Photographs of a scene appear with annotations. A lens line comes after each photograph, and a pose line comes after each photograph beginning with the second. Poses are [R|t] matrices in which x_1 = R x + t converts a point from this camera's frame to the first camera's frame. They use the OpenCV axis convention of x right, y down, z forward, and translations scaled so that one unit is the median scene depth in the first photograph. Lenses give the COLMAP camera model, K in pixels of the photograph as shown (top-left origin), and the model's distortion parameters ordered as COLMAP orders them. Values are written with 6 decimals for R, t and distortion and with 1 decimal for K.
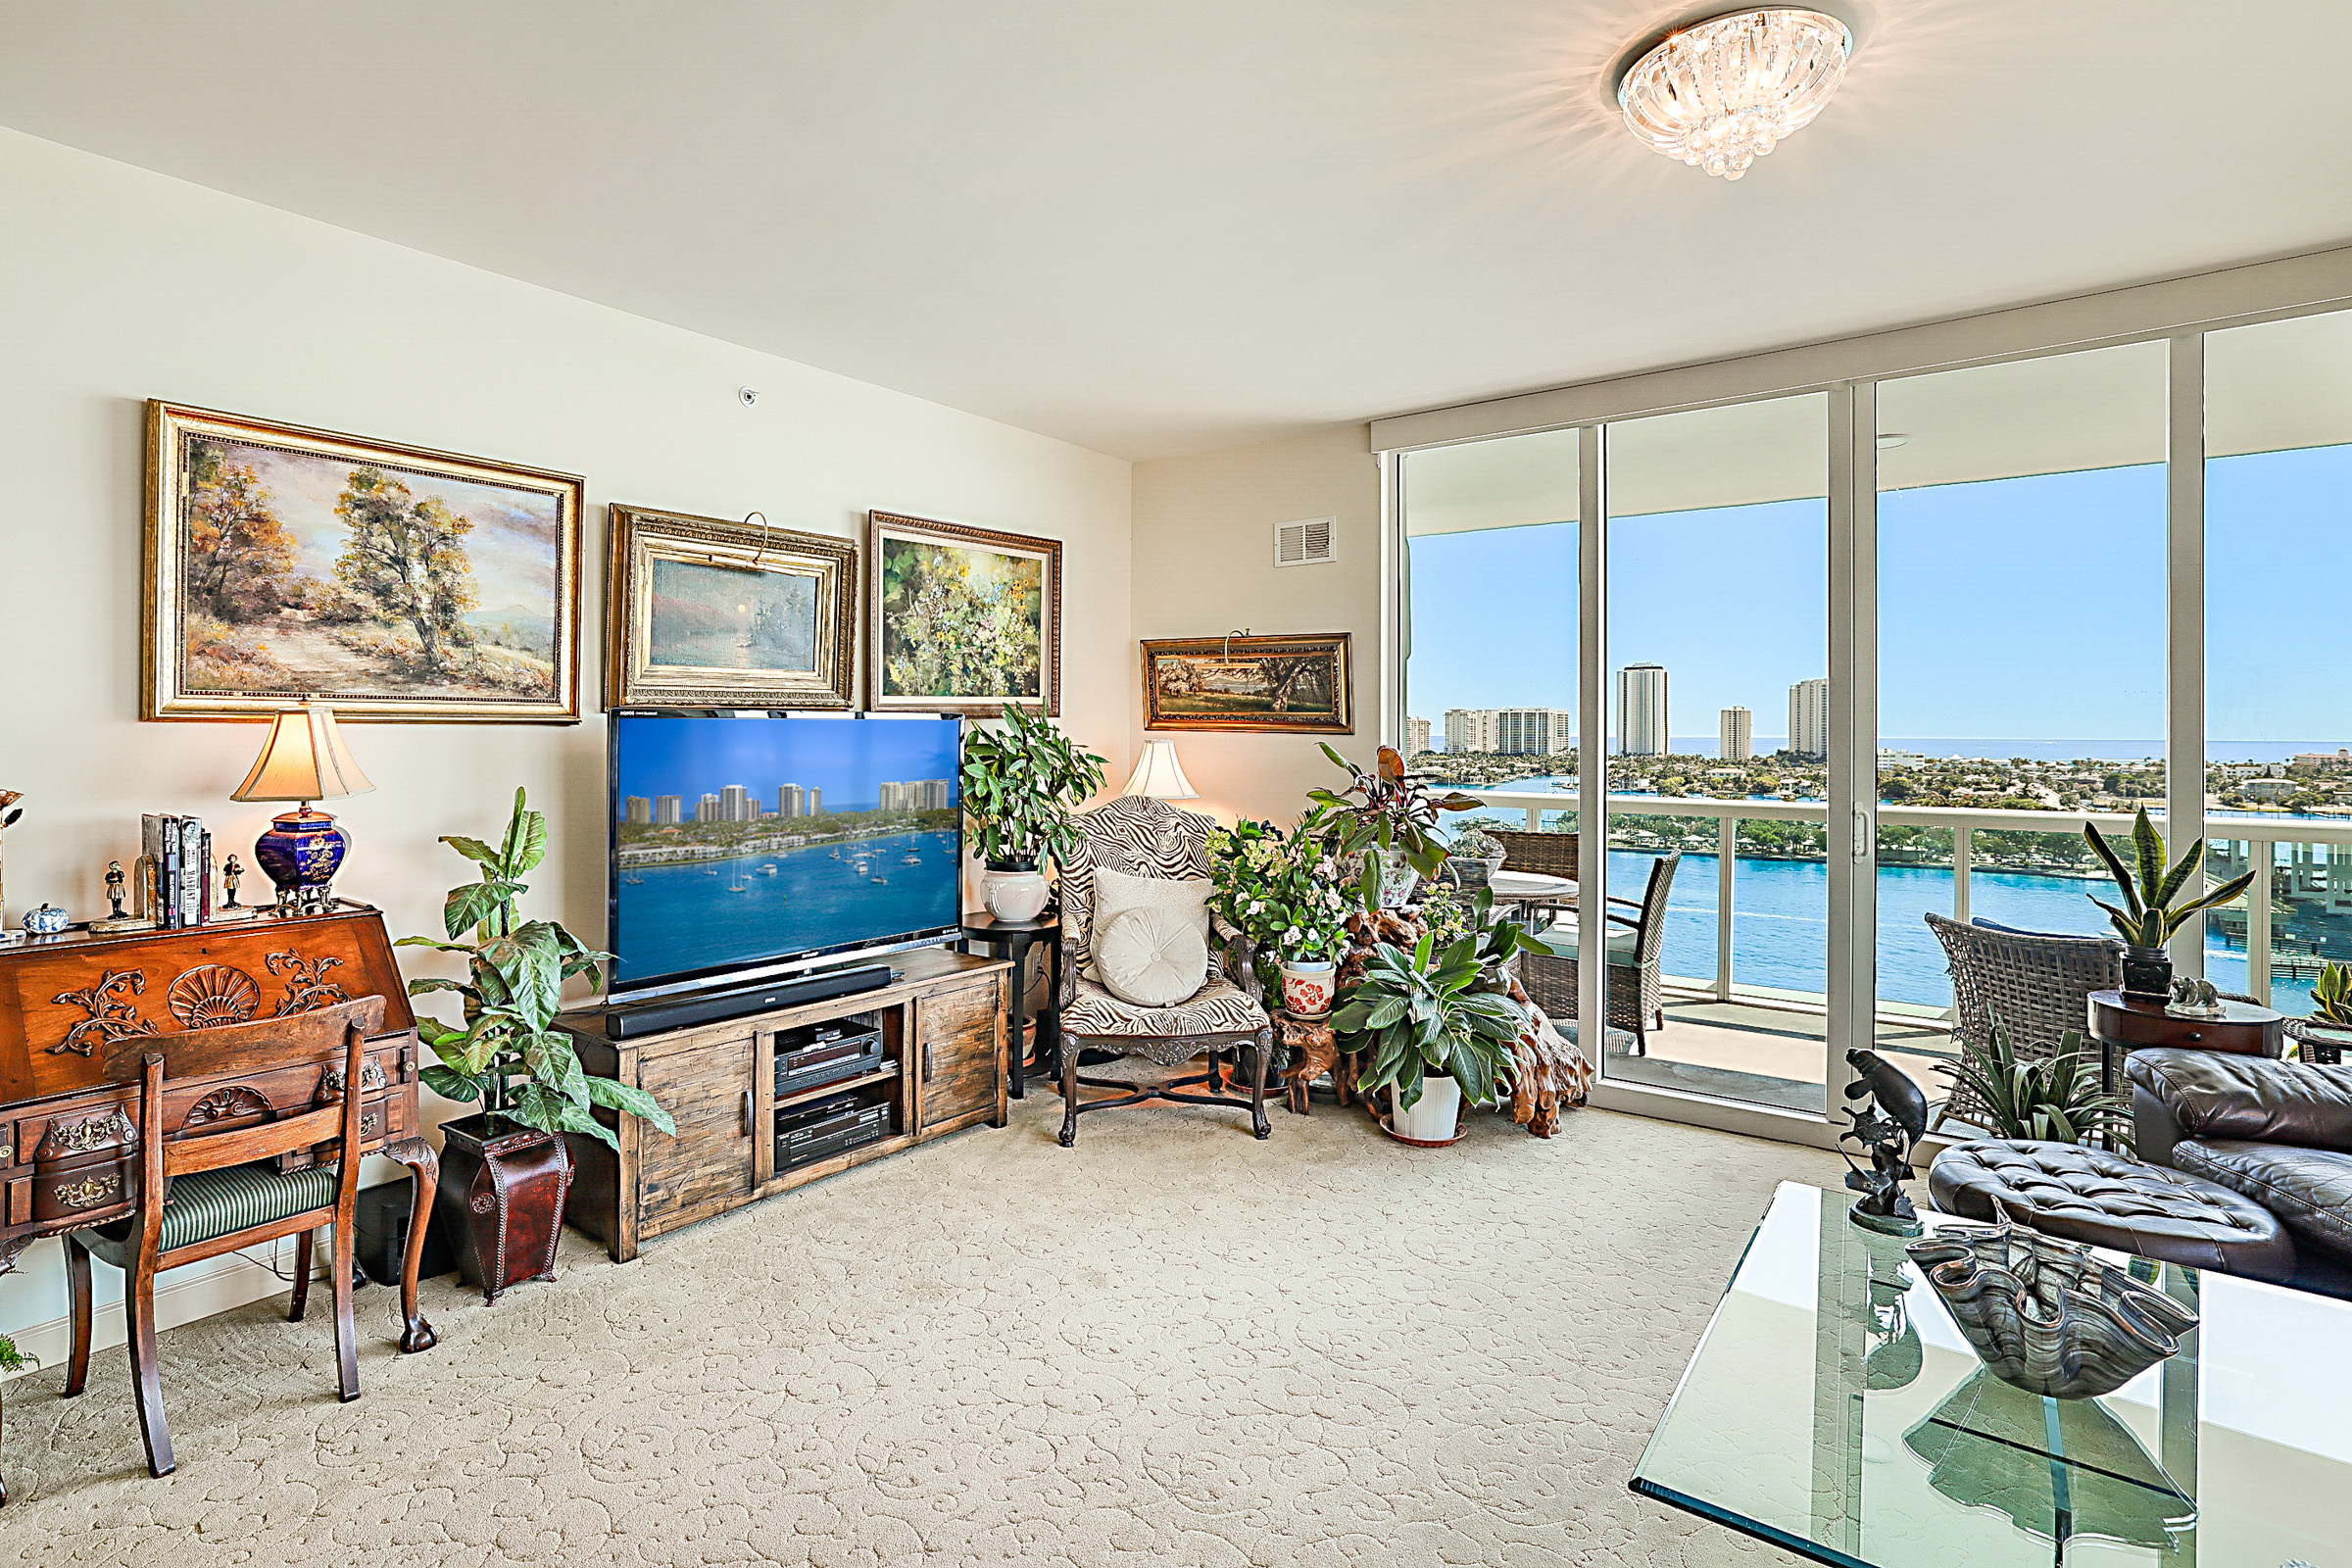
lens RADIAL K [[1159.9, 0, 1121.5], [0, 1159.9, 724.8], [0, 0, 1]] dist [-0.045843, 0.023309]
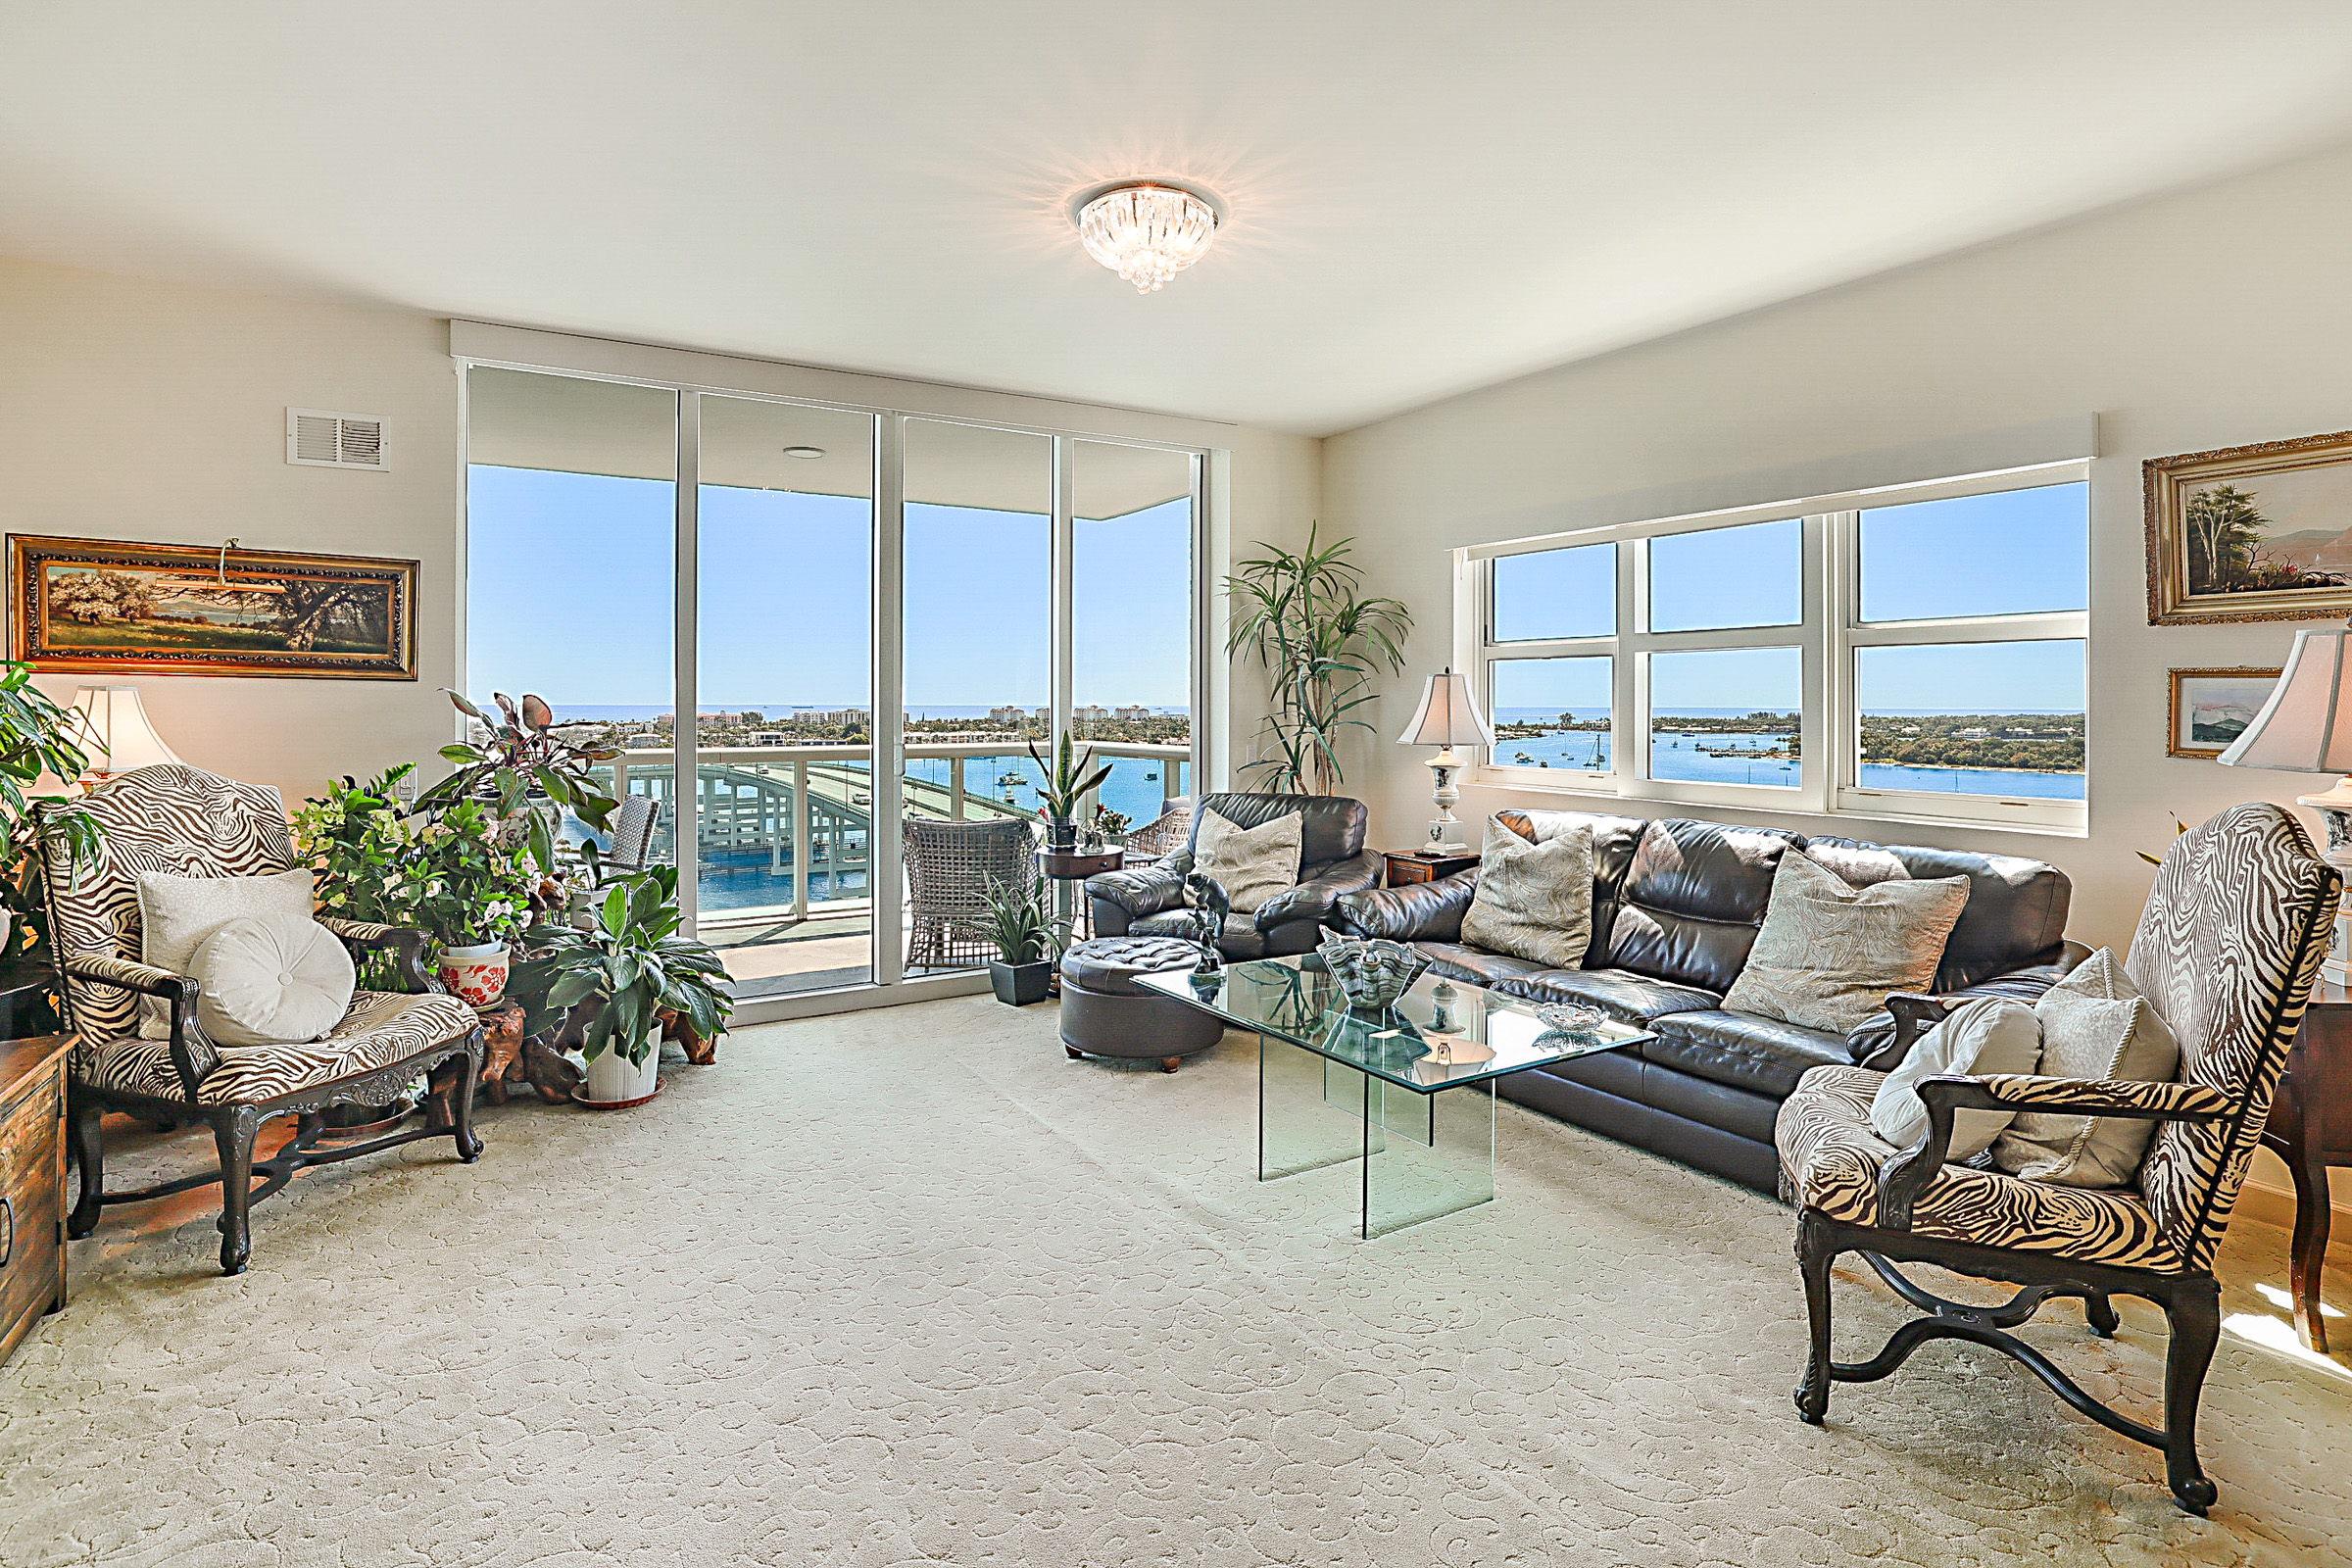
lens RADIAL K [[1162.2, 0, 1142.3], [0, 1162.2, 696.0], [0, 0, 1]] dist [-0.058588, 0.028863]
pose [[0.357678, 0.001969, 0.933843, -0.495349], [-0.005650, 0.999984, 0.000055, 0.020656], [-0.933828, -0.005296, 0.357683, 0.267817]]
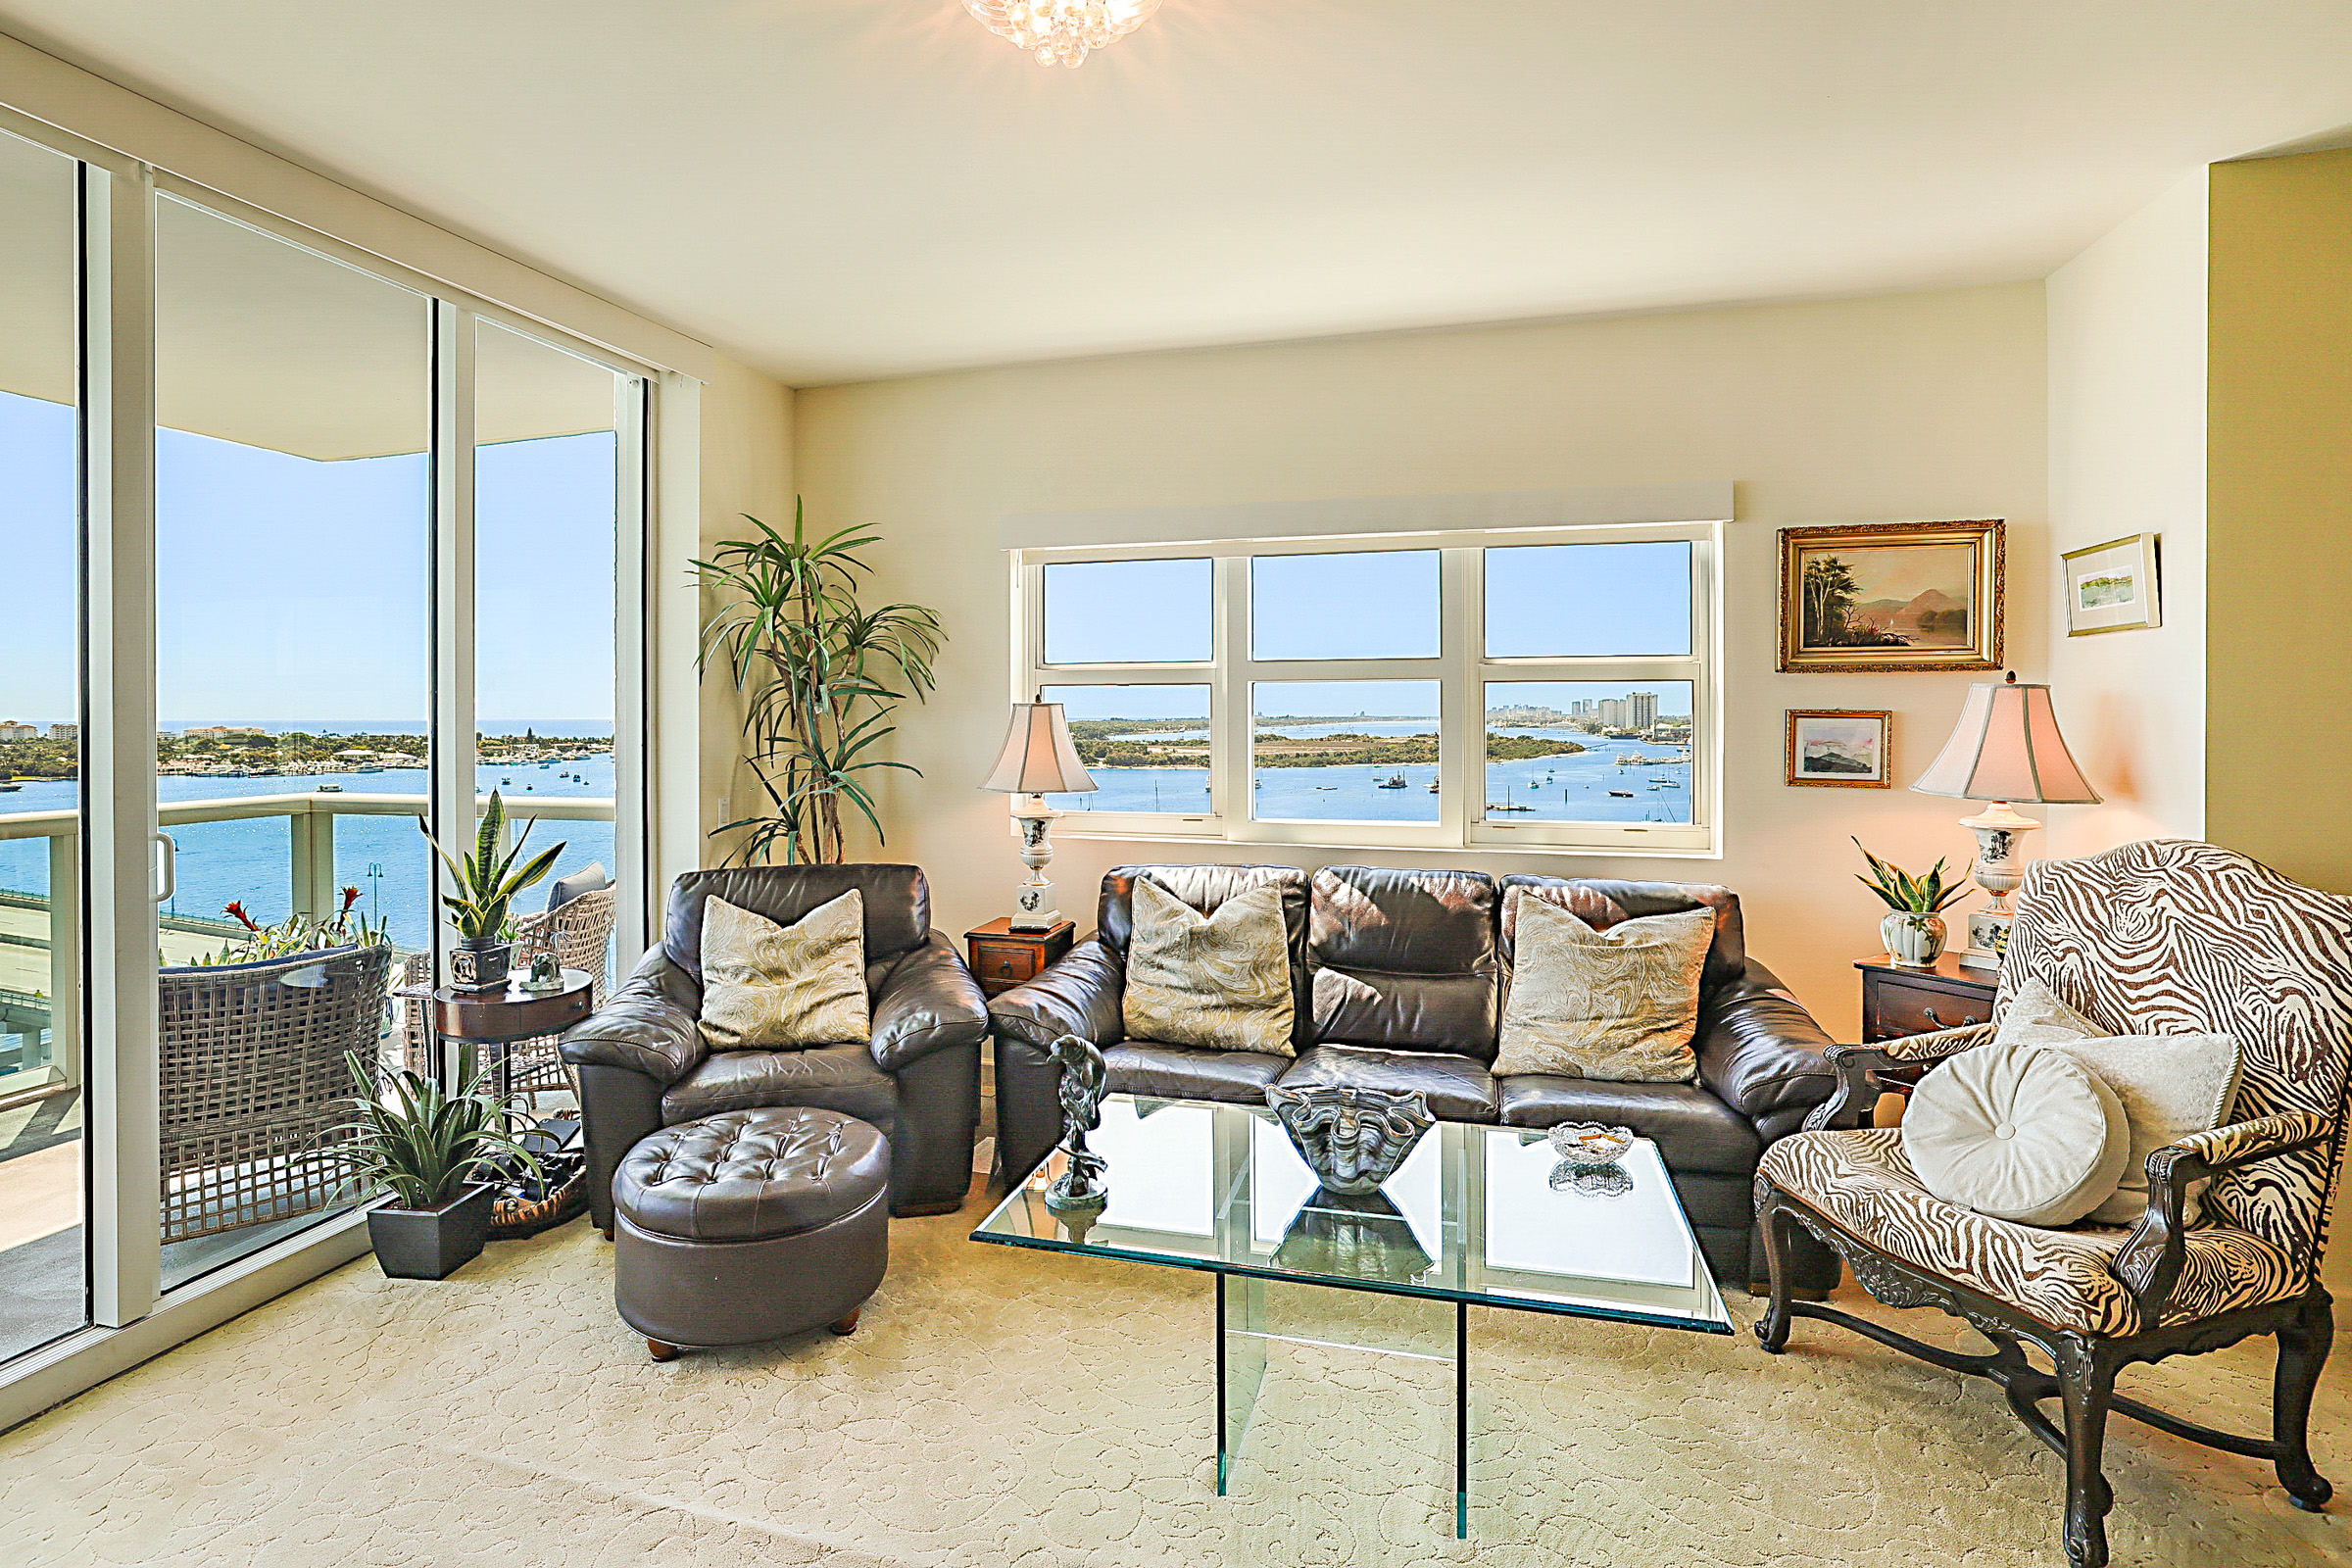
lens RADIAL K [[1159.9, 0, 1121.5], [0, 1159.9, 724.8], [0, 0, 1]] dist [-0.045843, 0.023309]
pose [[-0.363476, -0.012158, 0.931524, -0.163660], [-0.004478, 0.999926, 0.011304, 0.001120], [-0.931593, -0.000063, -0.363503, 0.731732]]
